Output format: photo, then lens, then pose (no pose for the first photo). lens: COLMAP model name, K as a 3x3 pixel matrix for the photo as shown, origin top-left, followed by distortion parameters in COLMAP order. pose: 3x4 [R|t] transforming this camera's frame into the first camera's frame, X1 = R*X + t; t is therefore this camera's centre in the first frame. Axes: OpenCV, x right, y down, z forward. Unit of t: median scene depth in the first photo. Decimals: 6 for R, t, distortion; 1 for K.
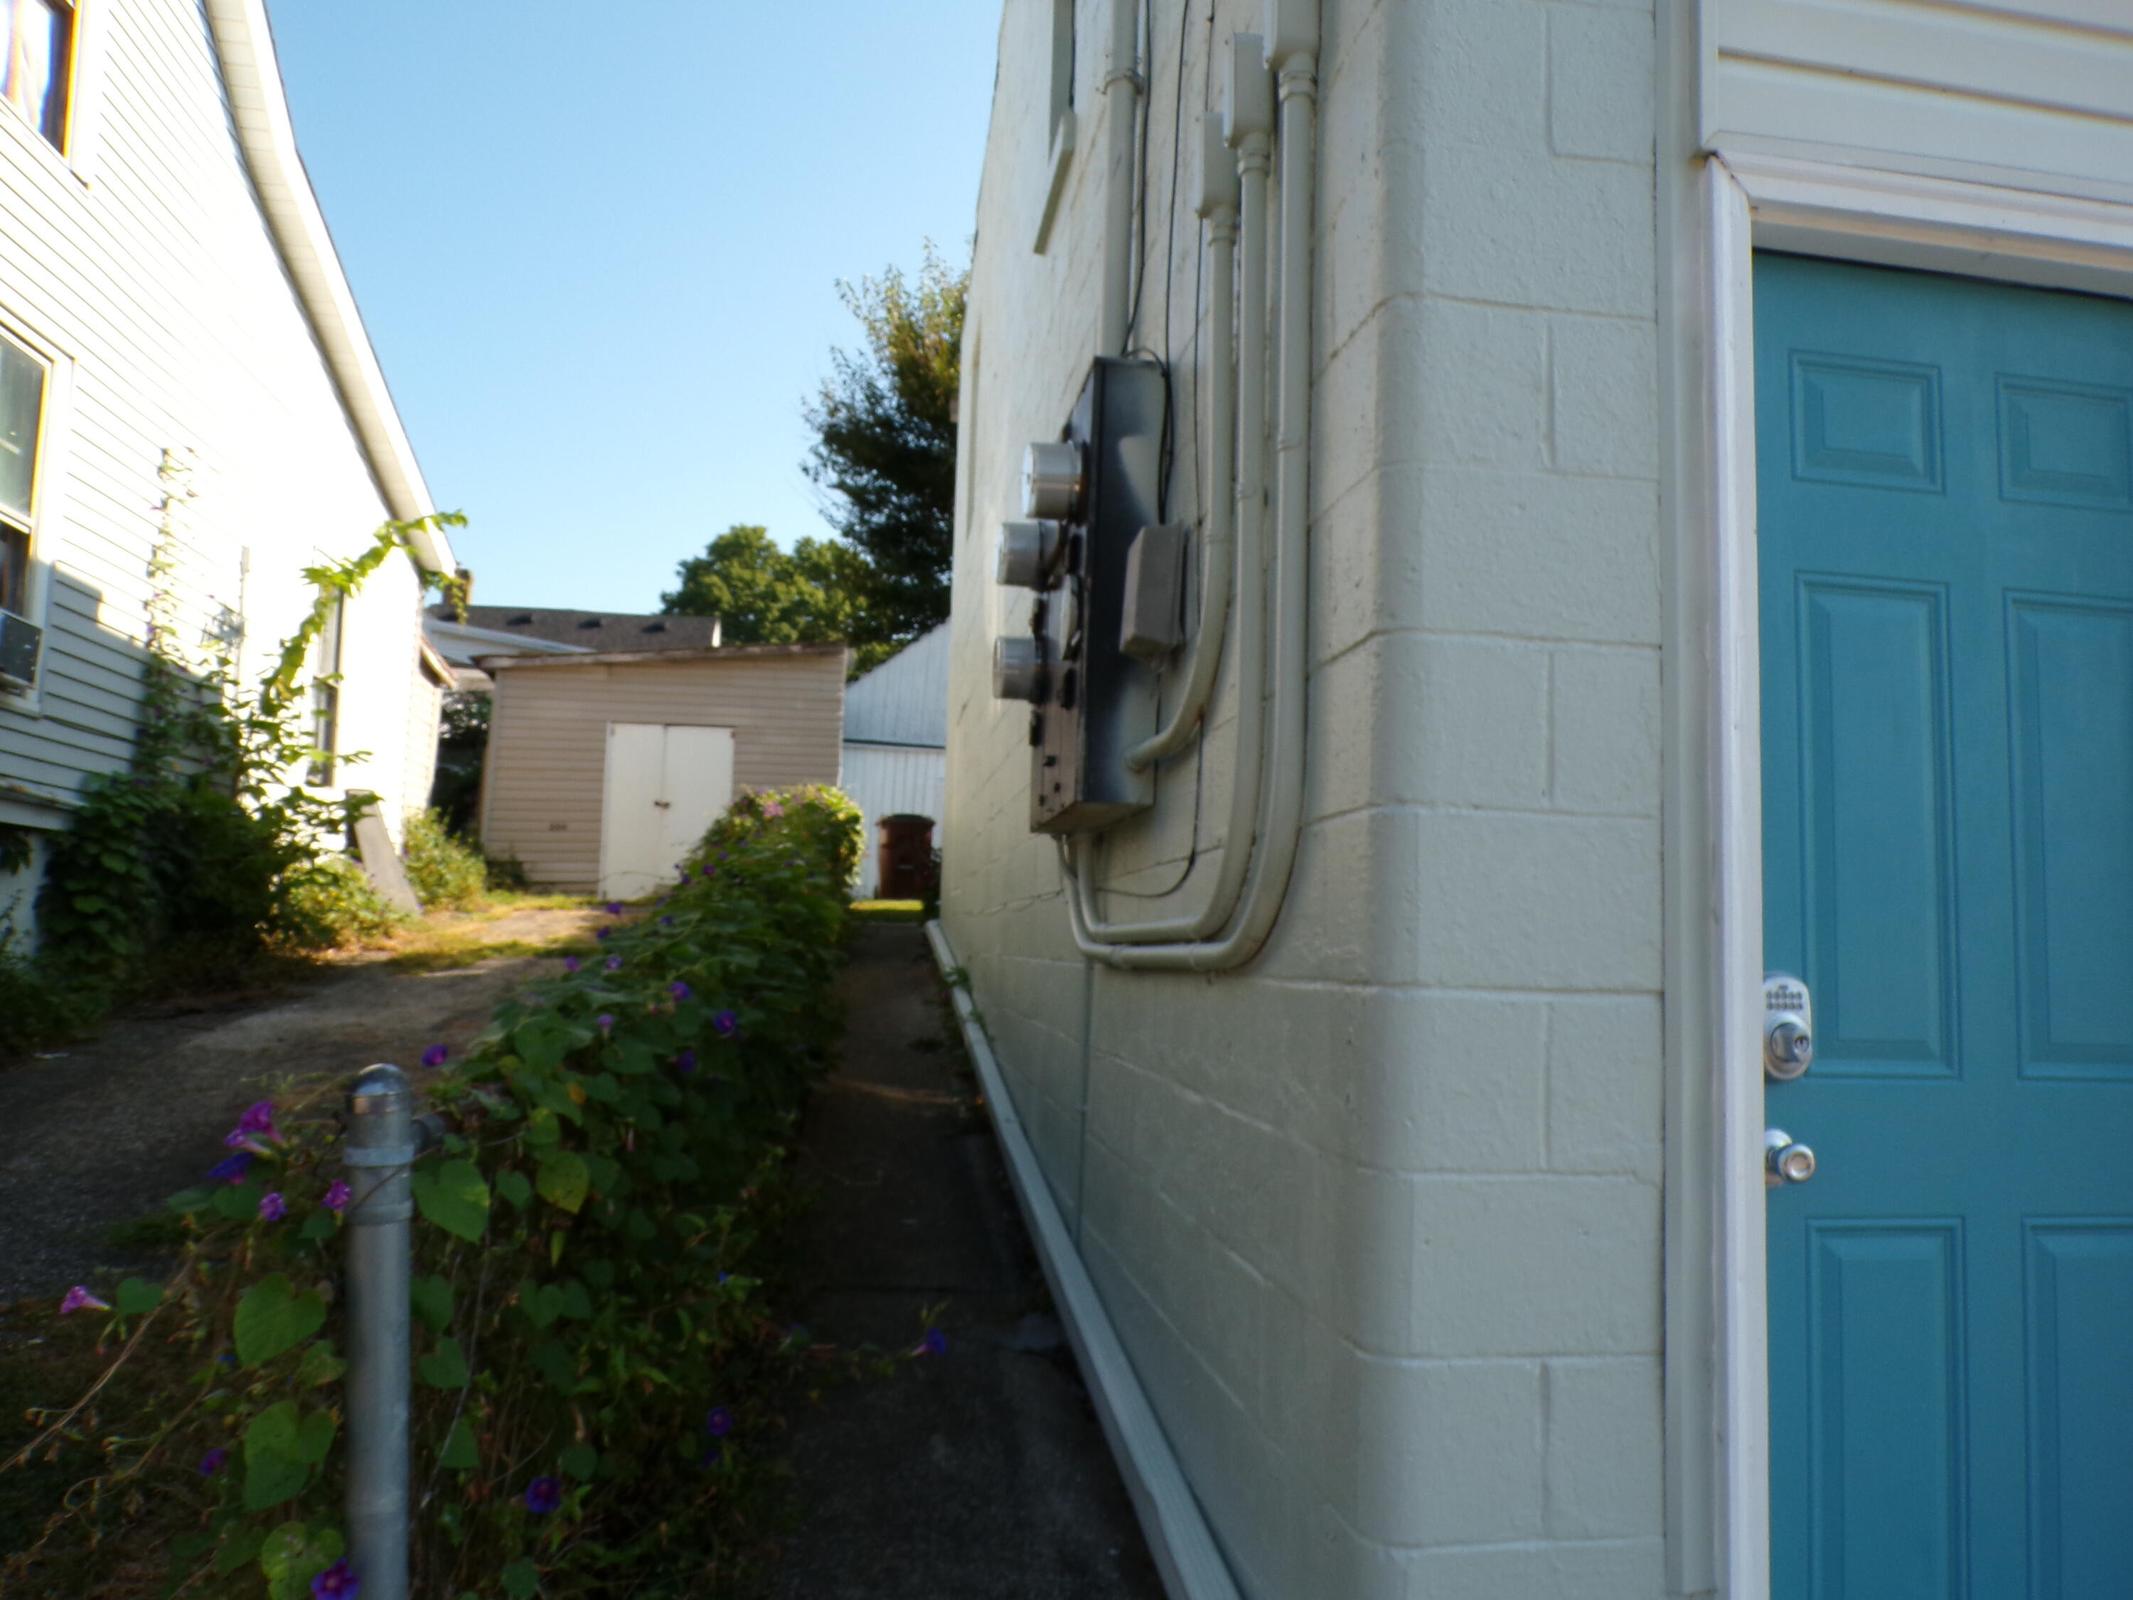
lens RADIAL K [[1446.6, 0, 1066.5], [0, 1446.6, 800.0], [0, 0, 1]] dist [0.003141, 0.000353]
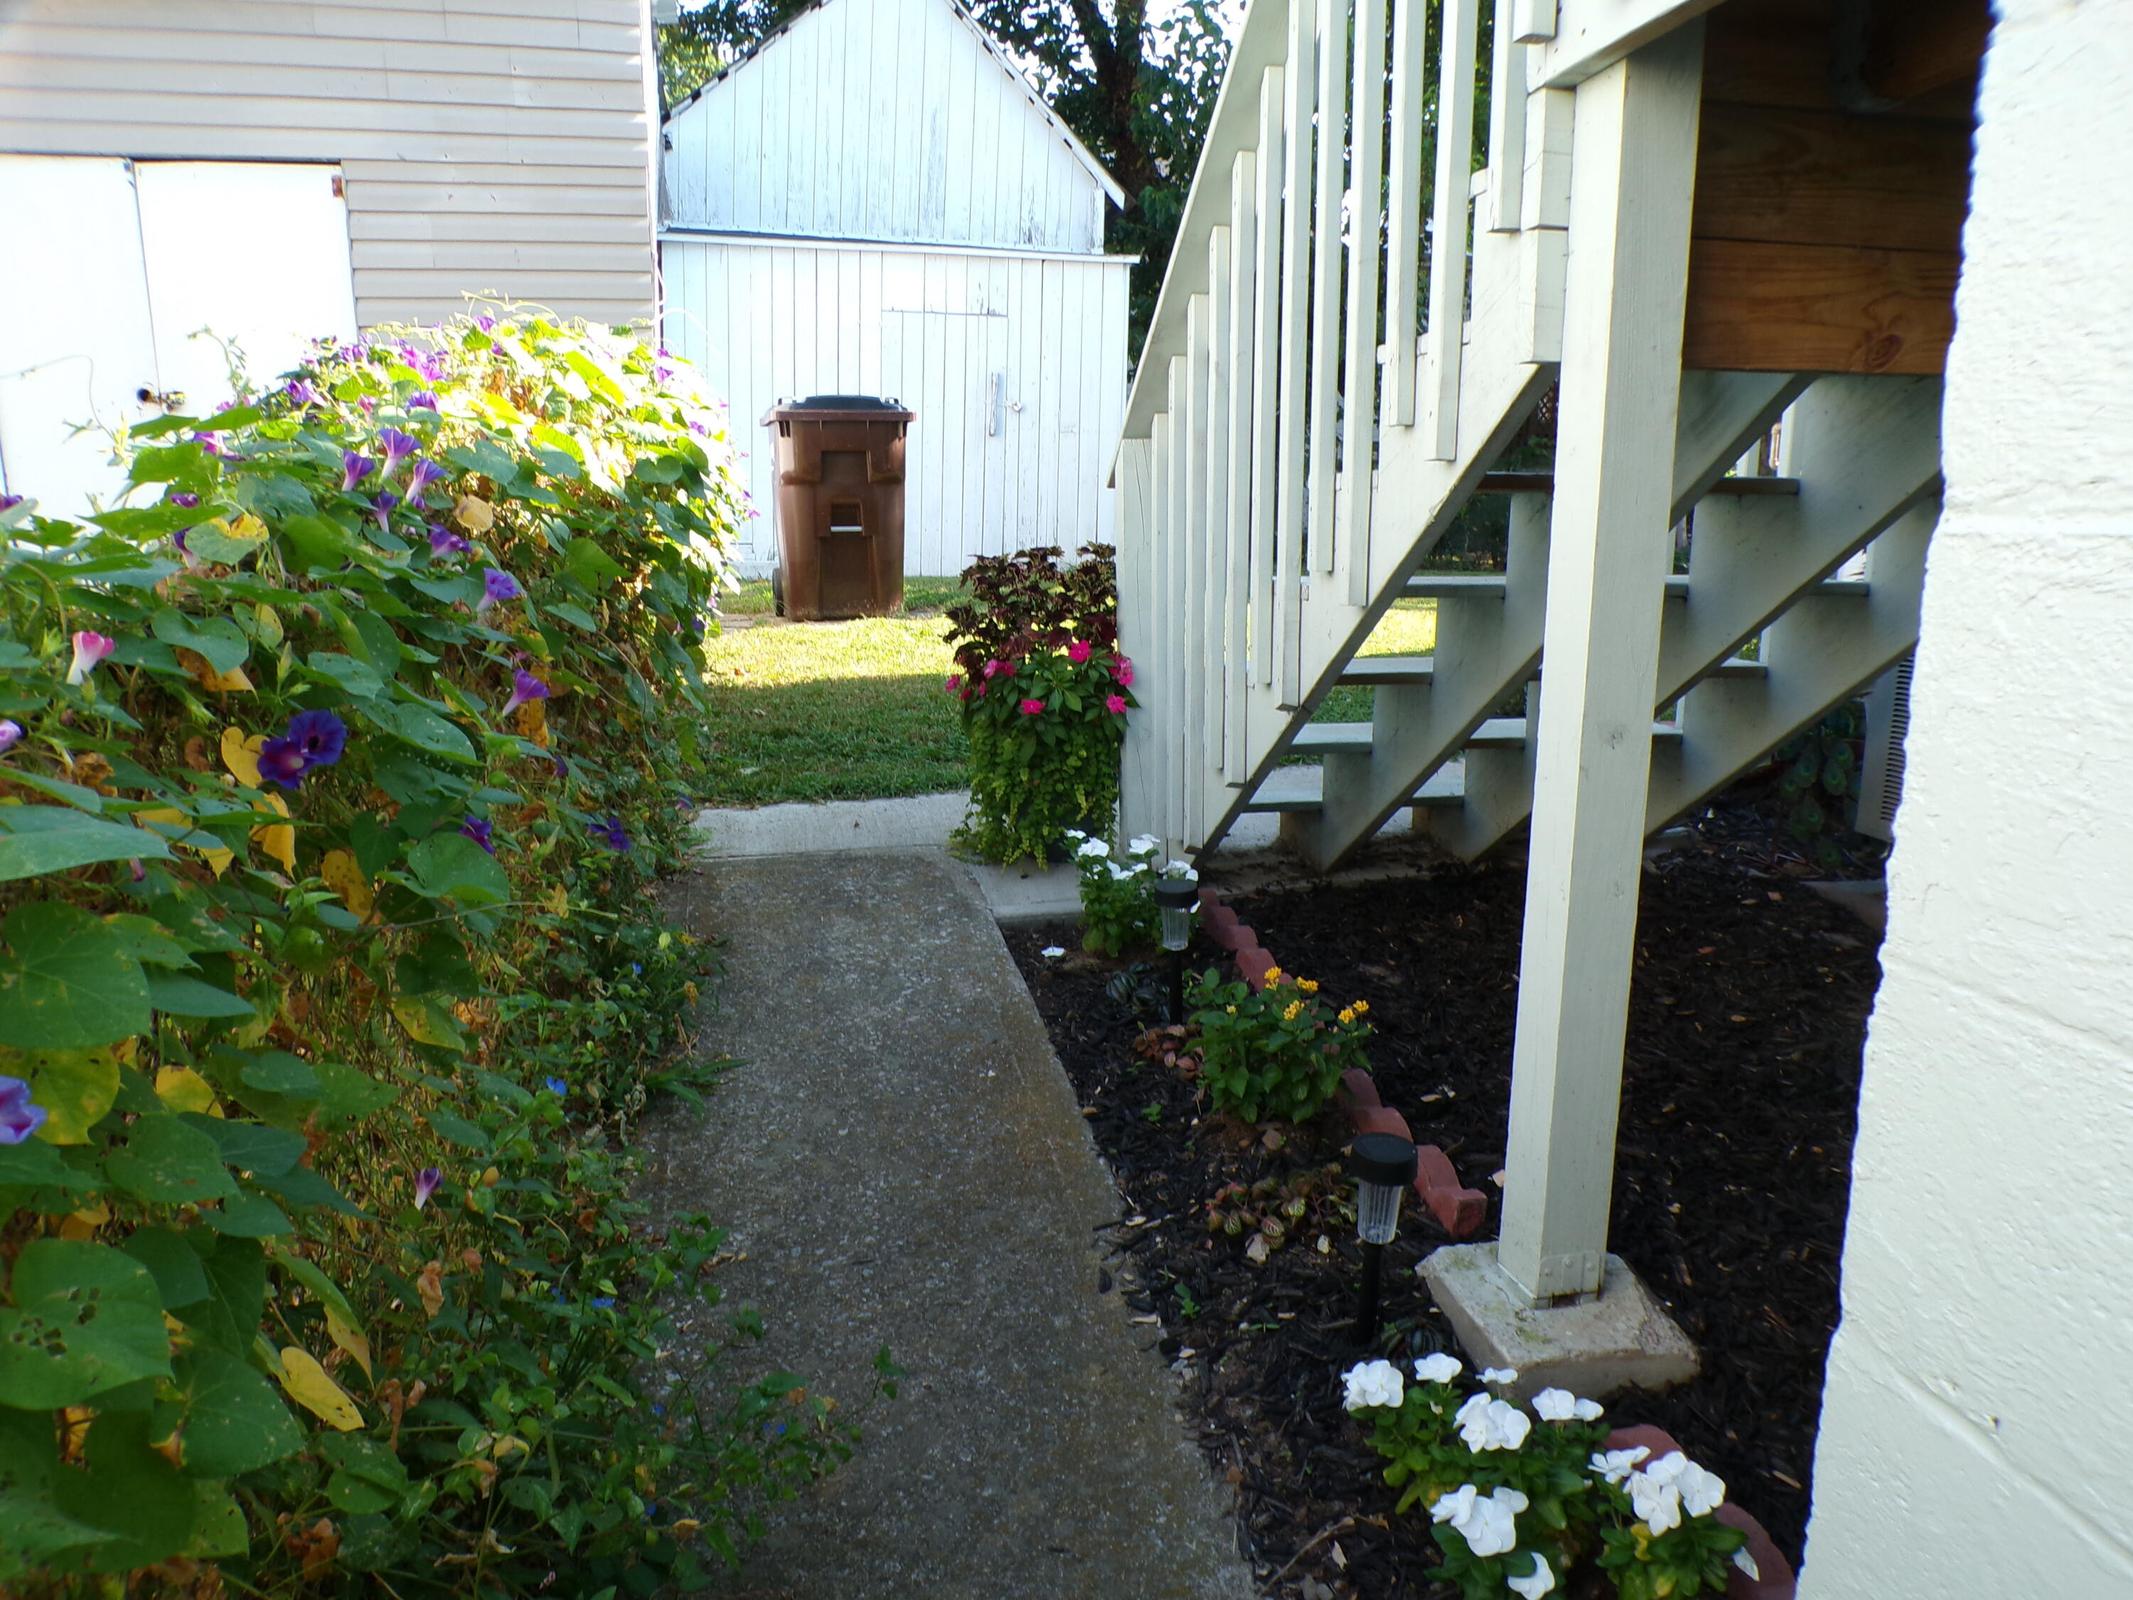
lens RADIAL K [[1446.6, 0, 1066.5], [0, 1446.6, 800.0], [0, 0, 1]] dist [0.003141, 0.000353]
pose [[0.997712, -0.037363, 0.056342, -0.077700], [0.018182, 0.950991, 0.308685, -0.008398], [-0.065114, -0.306954, 0.949494, 0.600876]]
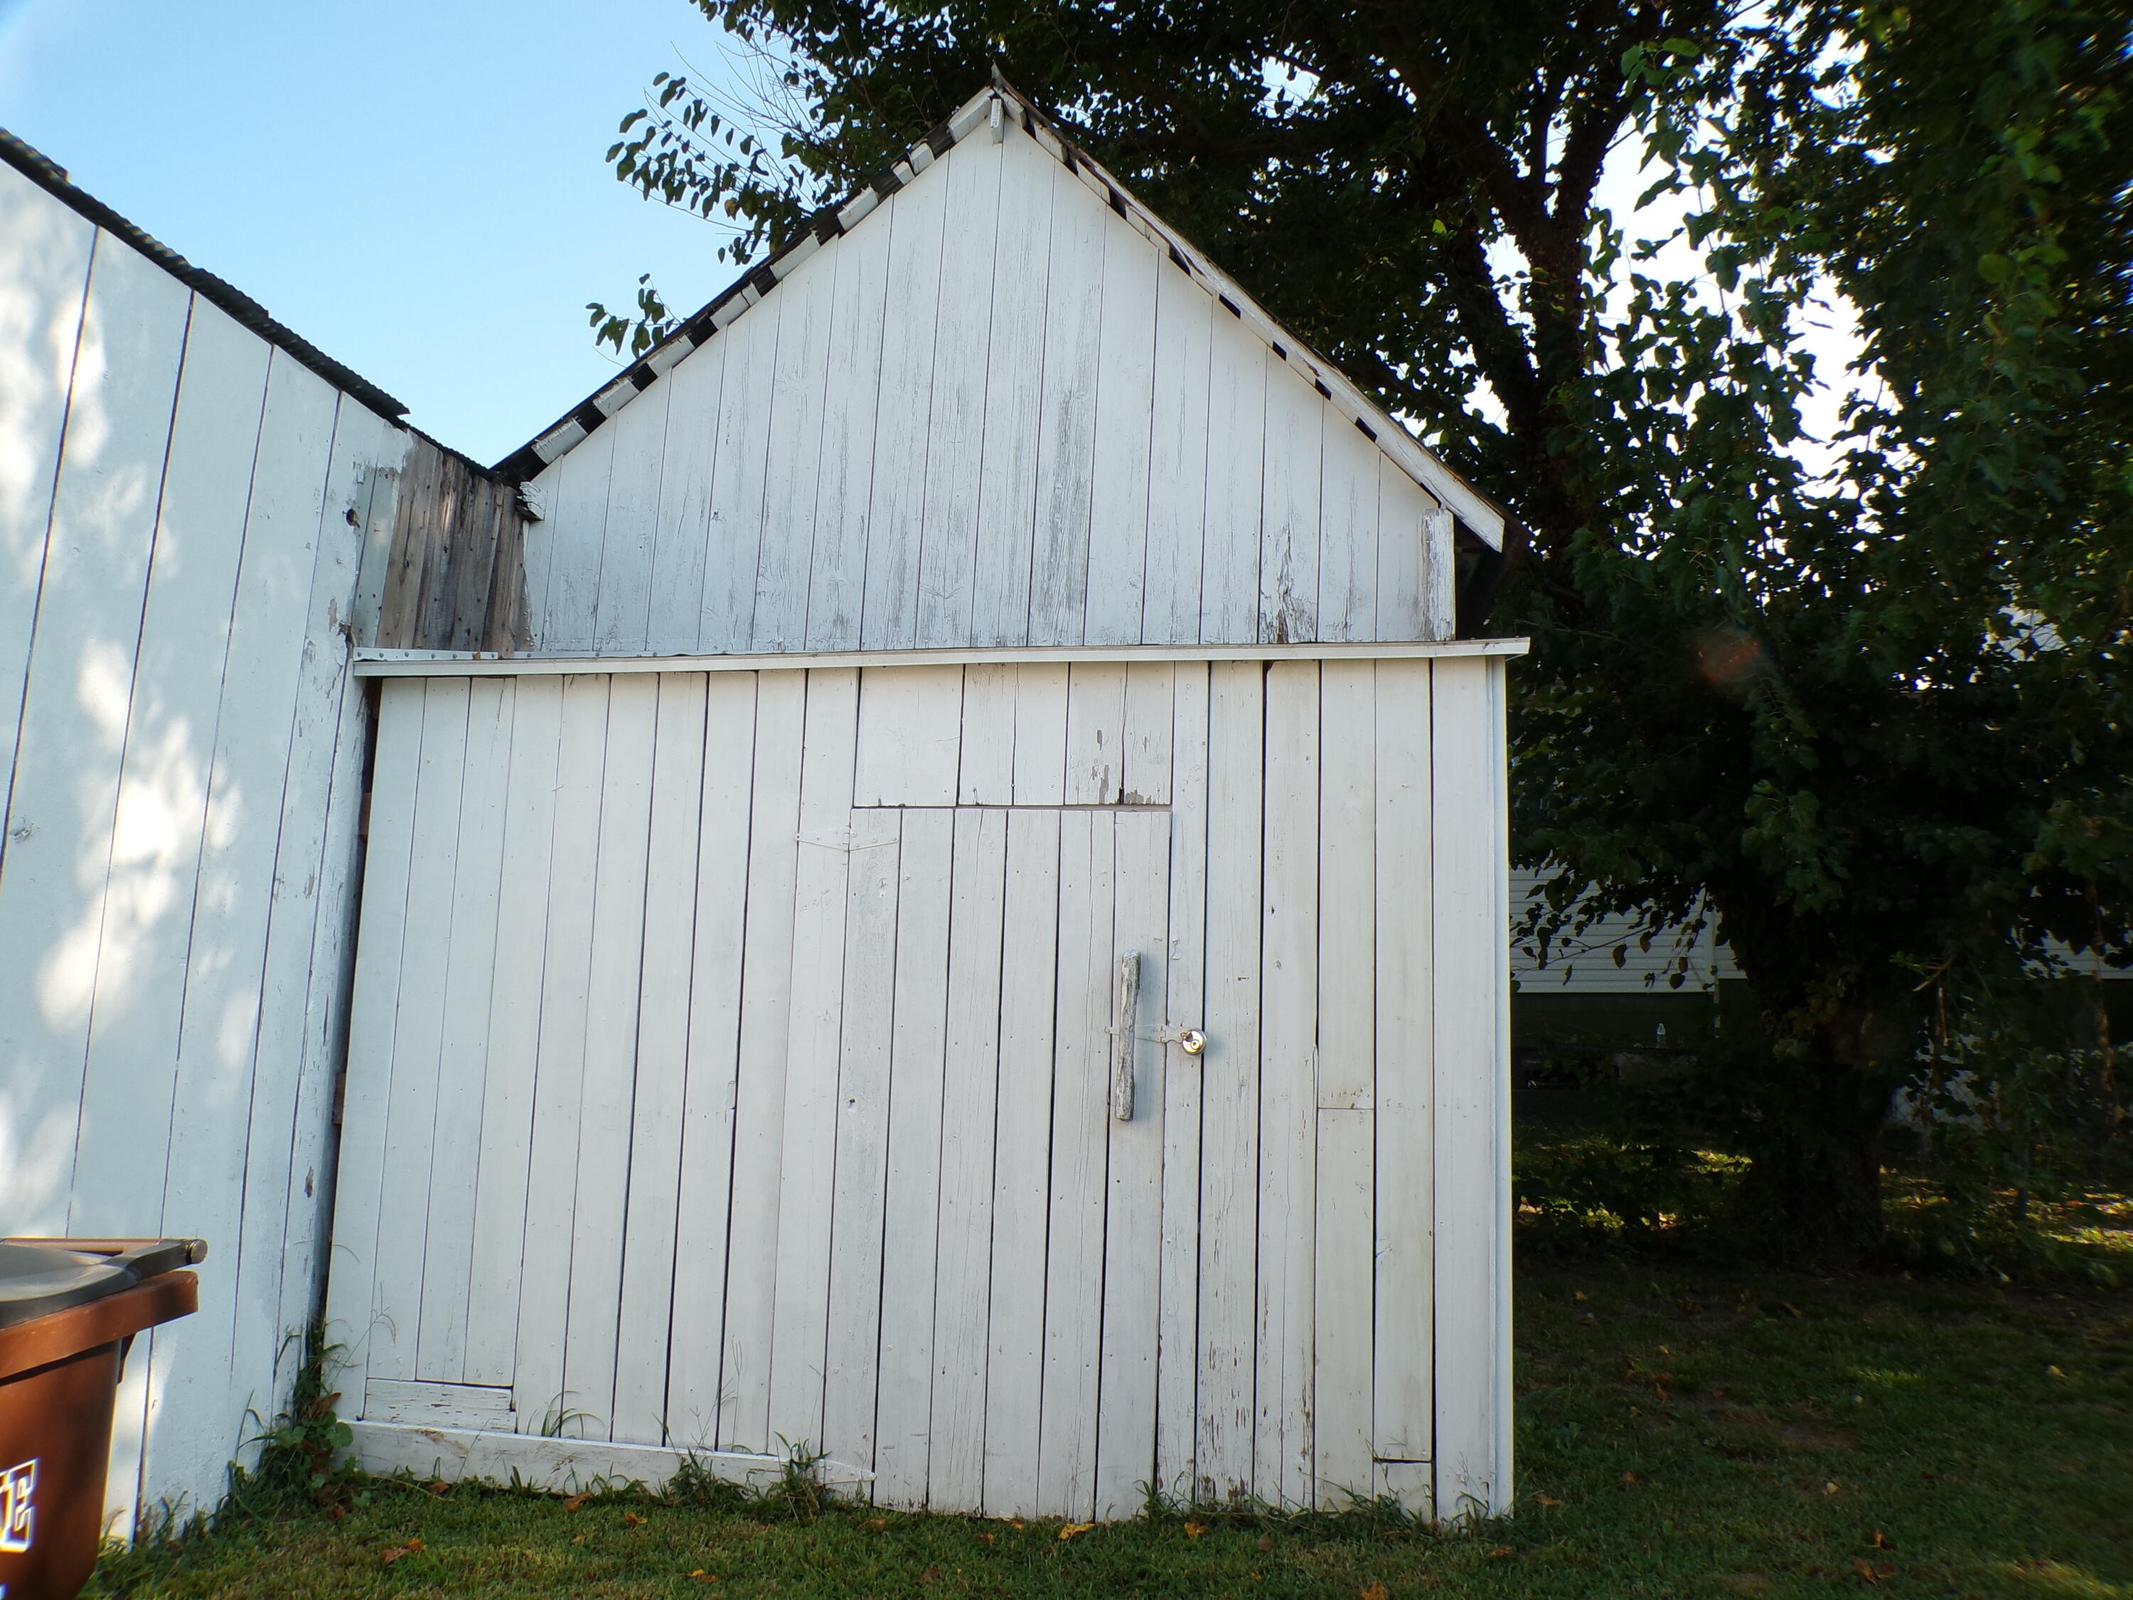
lens RADIAL K [[1446.6, 0, 1066.5], [0, 1446.6, 800.0], [0, 0, 1]] dist [0.003141, 0.000353]
pose [[0.960279, -0.060781, -0.272341, 0.001693], [0.055179, 0.998079, -0.028188, -0.010317], [0.273531, 0.012041, 0.961788, 1.108357]]
